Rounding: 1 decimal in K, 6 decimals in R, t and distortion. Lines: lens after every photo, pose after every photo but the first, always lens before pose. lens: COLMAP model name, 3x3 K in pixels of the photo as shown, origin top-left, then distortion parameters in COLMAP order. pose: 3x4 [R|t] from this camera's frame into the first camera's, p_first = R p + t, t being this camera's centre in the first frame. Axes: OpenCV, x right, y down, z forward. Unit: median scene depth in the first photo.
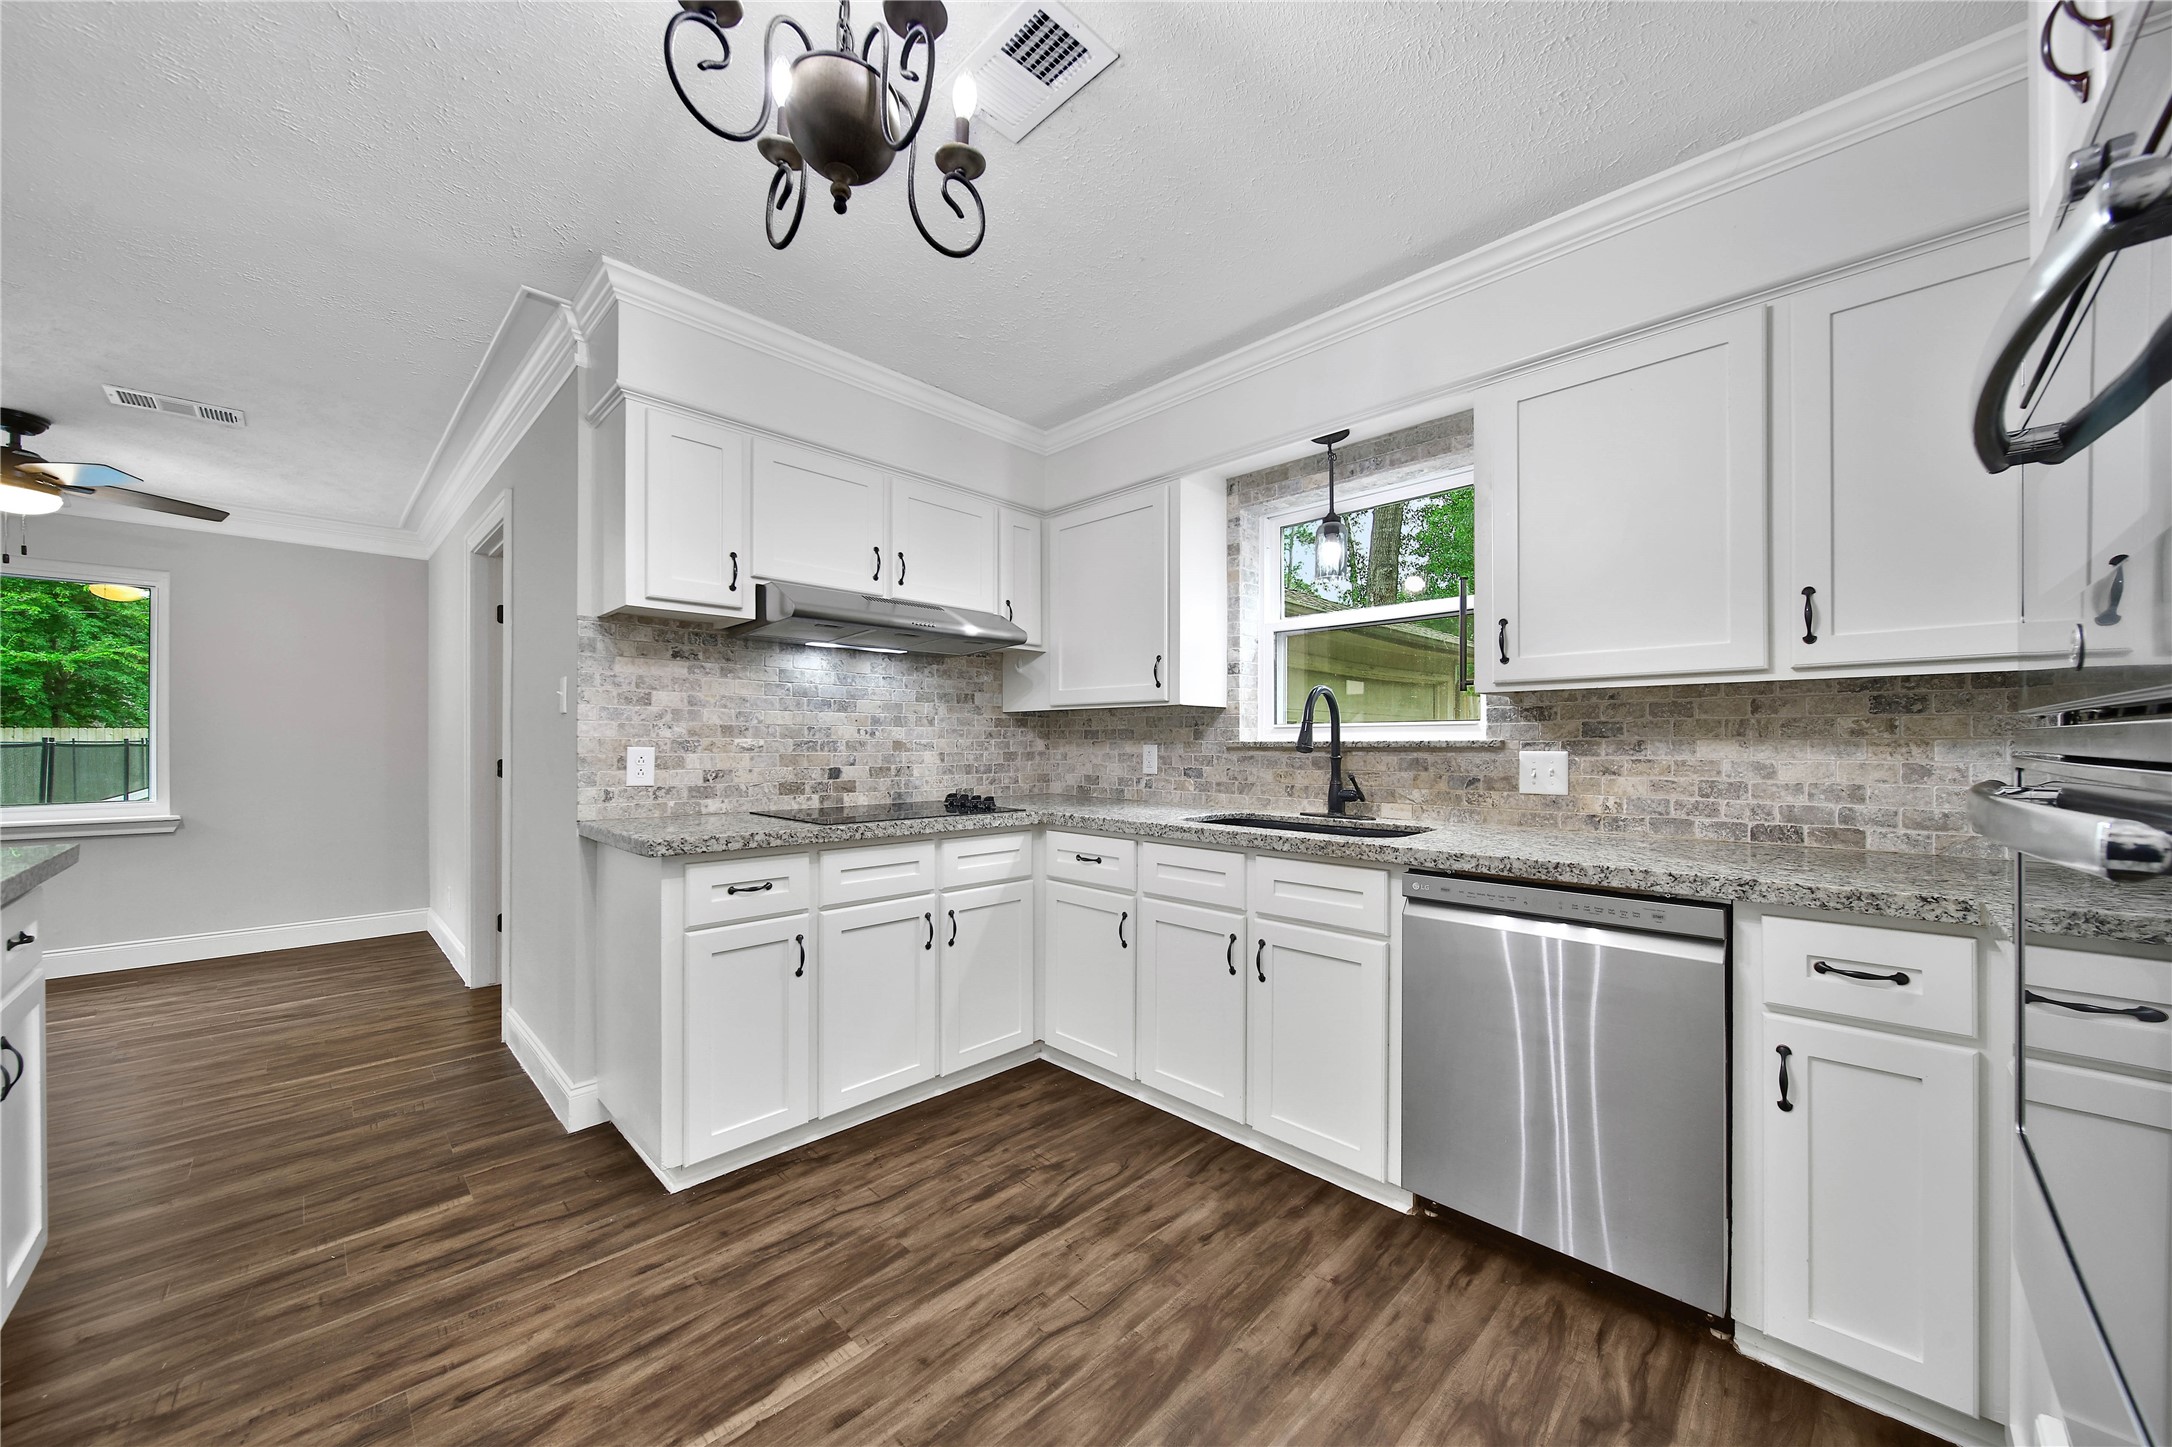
lens RADIAL K [[785.9, 0, 1084.4], [0, 785.9, 735.6], [0, 0, 1]] dist [-0.001929, -0.000491]
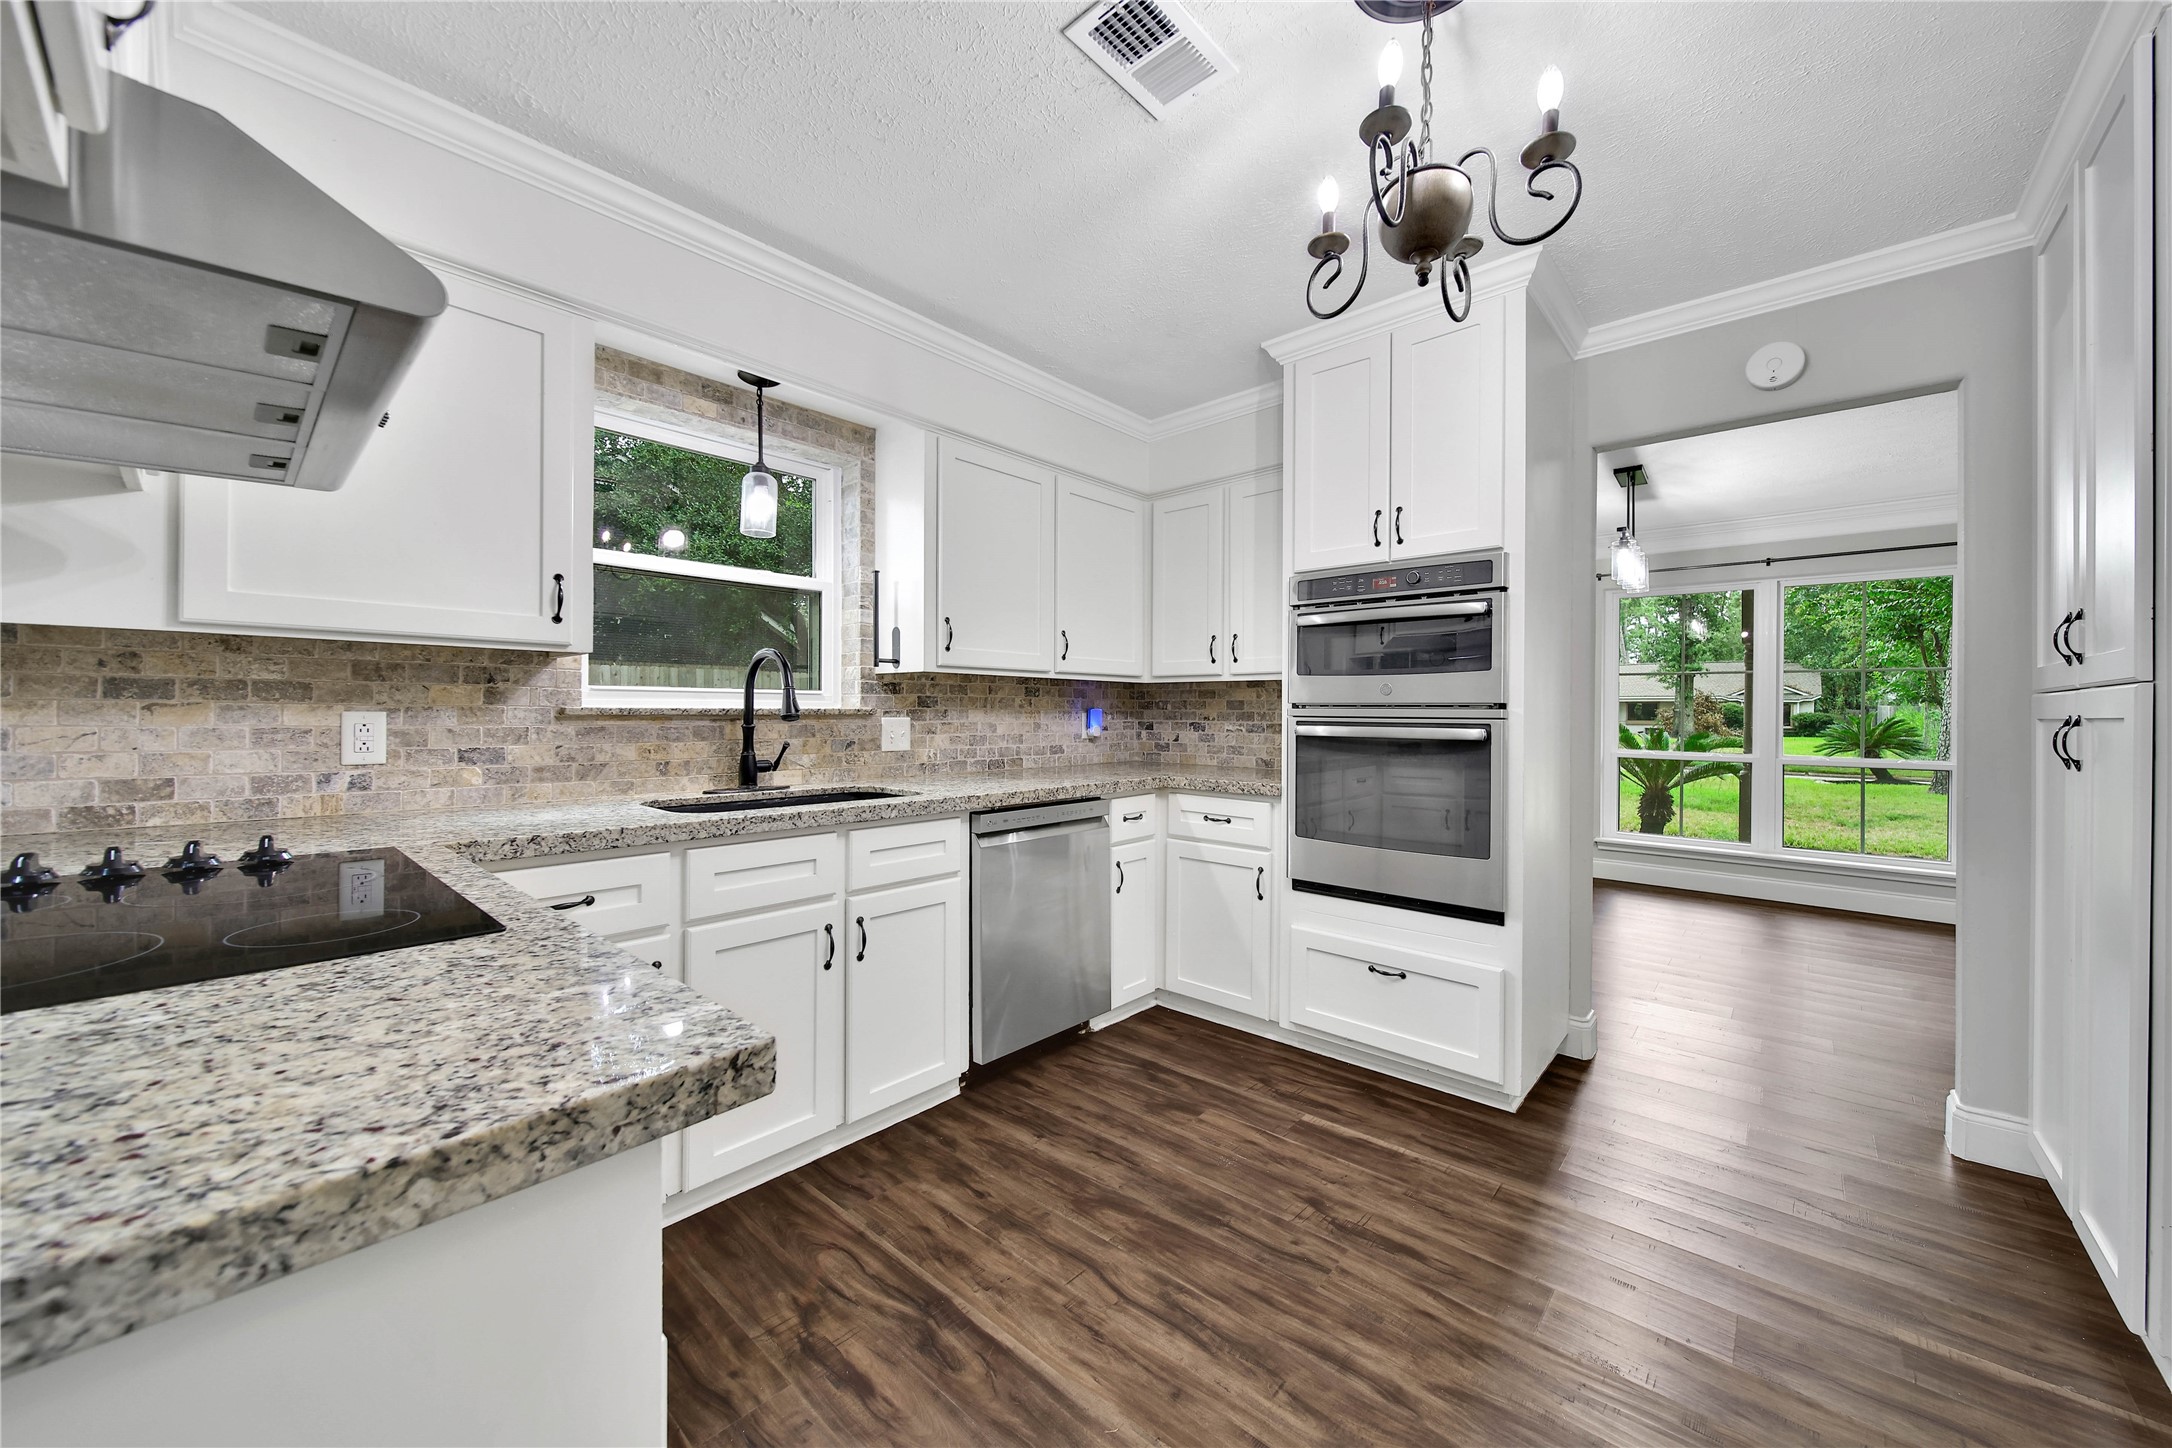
lens RADIAL K [[782.0, 0, 1091.7], [0, 782.0, 705.6], [0, 0, 1]] dist [-0.000708, -0.000179]
pose [[-0.054259, 0.007727, 0.998497, -0.797857], [-0.015399, 0.999845, -0.008575, 0.007031], [-0.998408, -0.015841, -0.054132, 0.834307]]
